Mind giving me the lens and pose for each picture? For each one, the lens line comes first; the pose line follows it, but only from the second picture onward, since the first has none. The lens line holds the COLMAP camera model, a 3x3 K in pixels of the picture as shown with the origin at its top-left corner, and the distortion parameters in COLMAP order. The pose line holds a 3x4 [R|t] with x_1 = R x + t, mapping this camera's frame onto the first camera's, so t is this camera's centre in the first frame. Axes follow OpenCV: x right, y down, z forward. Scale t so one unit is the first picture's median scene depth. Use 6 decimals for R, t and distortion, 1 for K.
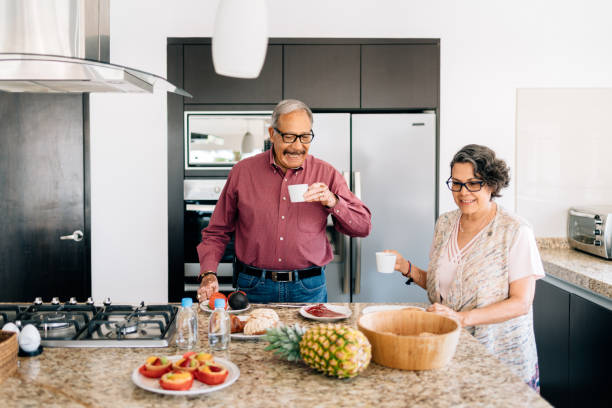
lens RADIAL K [[615.9, 0, 268.8], [0, 615.9, 184.2], [0, 0, 1]] dist [-0.063877, 0.008025]
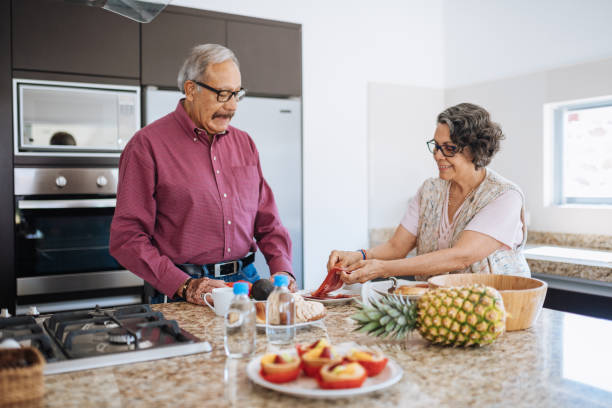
lens RADIAL K [[619.9, 0, 306.0], [0, 619.9, 204.0], [0, 0, 1]] dist [-0.029484, -0.008601]
pose [[0.861500, -0.020771, 0.507333, -0.357245], [0.026865, 0.999628, -0.004692, 0.083784], [-0.507046, 0.017672, 0.861738, 0.270415]]
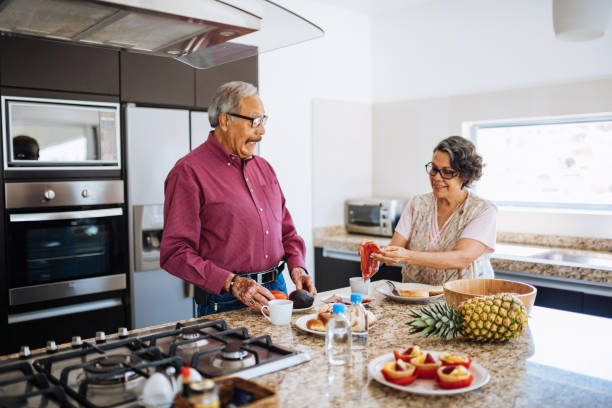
lens RADIAL K [[577.1, 0, 306.0], [0, 577.1, 204.0], [0, 0, 1]] dist [-0.042592, 0.017479]
pose [[0.736126, -0.045380, 0.675322, -0.582348], [0.034987, 0.998967, 0.028991, 0.019586], [-0.675940, 0.002286, 0.736953, 0.338249]]
